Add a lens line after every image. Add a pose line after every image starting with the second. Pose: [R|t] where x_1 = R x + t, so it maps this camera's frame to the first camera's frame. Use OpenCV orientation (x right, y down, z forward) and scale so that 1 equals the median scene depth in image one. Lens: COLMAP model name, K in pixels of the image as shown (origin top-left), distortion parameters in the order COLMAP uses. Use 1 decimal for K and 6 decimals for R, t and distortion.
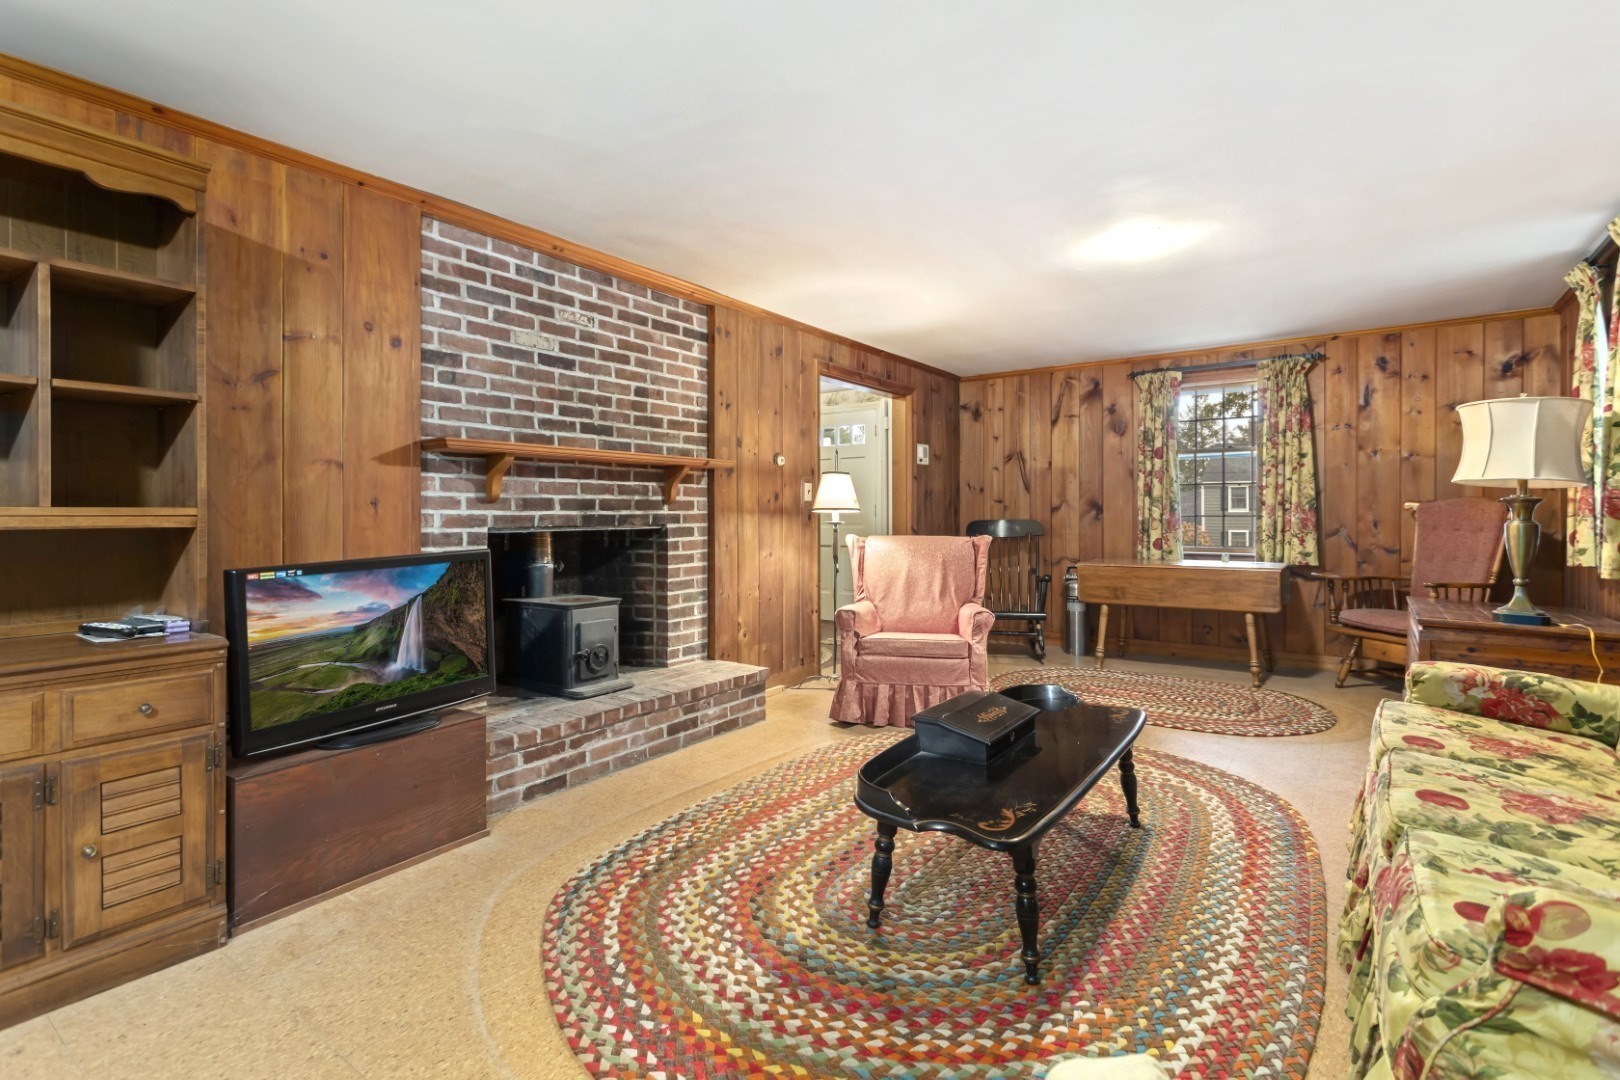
lens RADIAL K [[773.8, 0, 808.7], [0, 773.8, 515.3], [0, 0, 1]] dist [-0.003664, 0.000207]
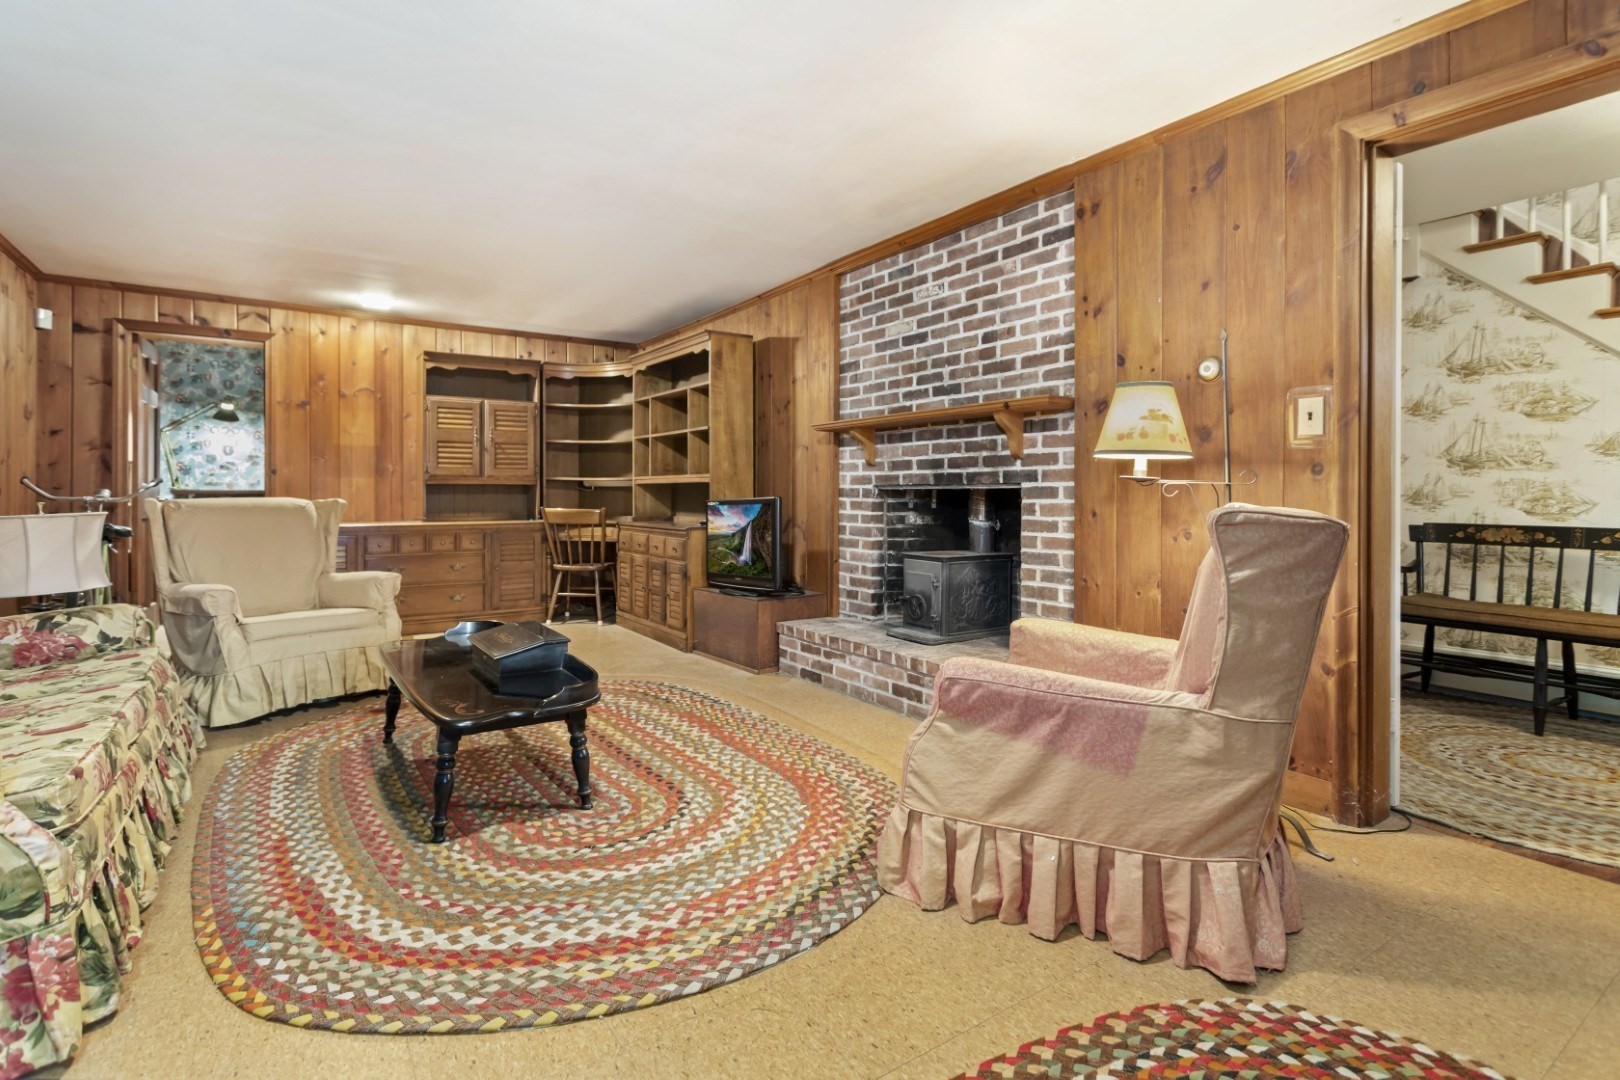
lens RADIAL K [[782.5, 0, 810.8], [0, 782.5, 493.8], [0, 0, 1]] dist [-0.002341, 0.000128]
pose [[-0.346544, 0.001337, -0.938033, 0.789848], [-0.004169, 0.999987, 0.002966, 0.025140], [0.938024, 0.004938, -0.346534, 1.234912]]
